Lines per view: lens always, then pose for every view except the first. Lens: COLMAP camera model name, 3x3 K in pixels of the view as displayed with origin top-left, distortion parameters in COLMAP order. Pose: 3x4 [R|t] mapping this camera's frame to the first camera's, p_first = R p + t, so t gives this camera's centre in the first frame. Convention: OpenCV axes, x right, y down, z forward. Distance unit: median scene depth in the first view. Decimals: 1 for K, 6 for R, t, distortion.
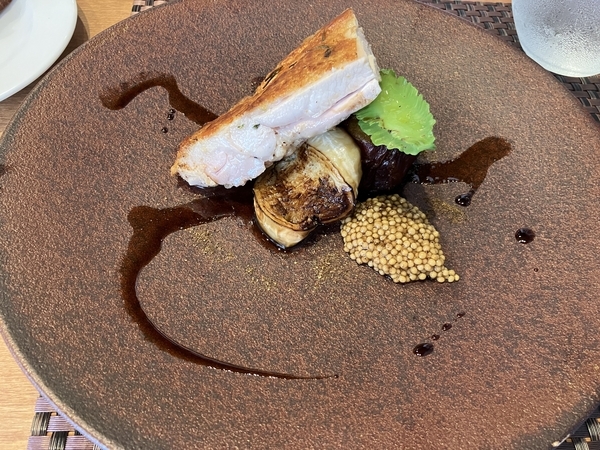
lens RADIAL K [[507.7, 0, 290.6], [0, 507.7, 228.2], [0, 0, 1]] dist [0.033695, -0.050192]
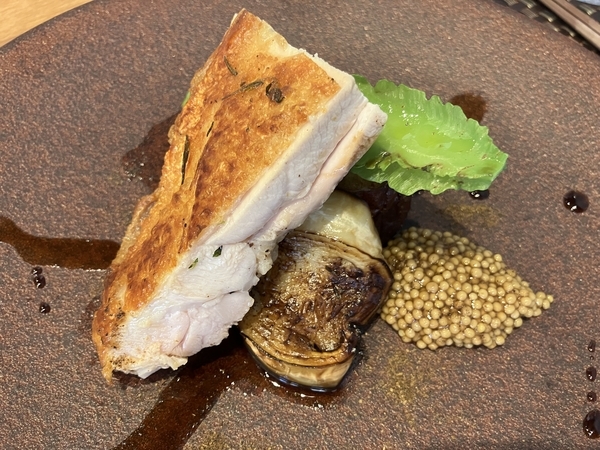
lens RADIAL K [[507.7, 0, 290.6], [0, 507.7, 228.2], [0, 0, 1]] dist [0.033695, -0.050192]
pose [[0.841791, -0.472211, 0.261542, -0.131954], [0.456938, 0.881300, 0.120488, -0.246552], [-0.287393, 0.018083, 0.957642, 0.389025]]
